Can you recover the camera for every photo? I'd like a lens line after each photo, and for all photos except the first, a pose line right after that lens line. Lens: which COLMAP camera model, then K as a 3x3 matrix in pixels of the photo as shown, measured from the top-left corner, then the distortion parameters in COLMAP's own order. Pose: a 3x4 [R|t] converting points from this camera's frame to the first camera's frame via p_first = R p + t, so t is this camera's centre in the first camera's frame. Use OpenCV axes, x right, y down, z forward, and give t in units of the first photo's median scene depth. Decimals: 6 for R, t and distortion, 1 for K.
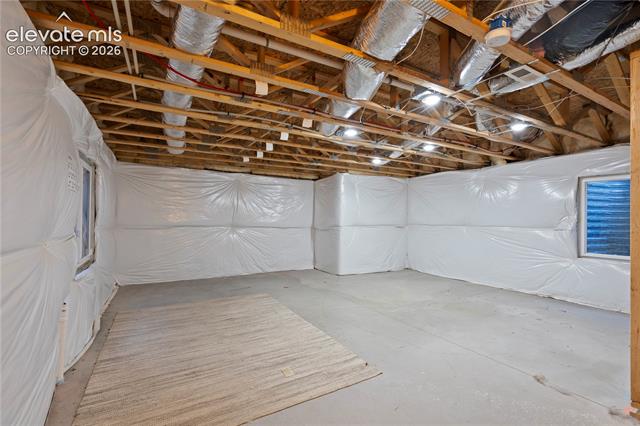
lens RADIAL K [[293.3, 0, 320.7], [0, 293.3, 220.3], [0, 0, 1]] dist [-0.002695, 0.000458]
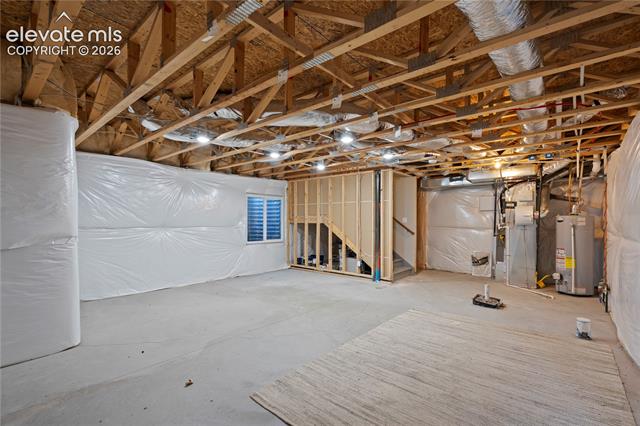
lens RADIAL K [[293.3, 0, 320.7], [0, 293.3, 220.3], [0, 0, 1]] dist [-0.002695, 0.000458]
pose [[-0.337030, -0.006067, 0.941474, -0.991209], [-0.001845, 0.999982, 0.005783, -0.015909], [-0.941492, 0.000212, -0.337035, 1.657090]]
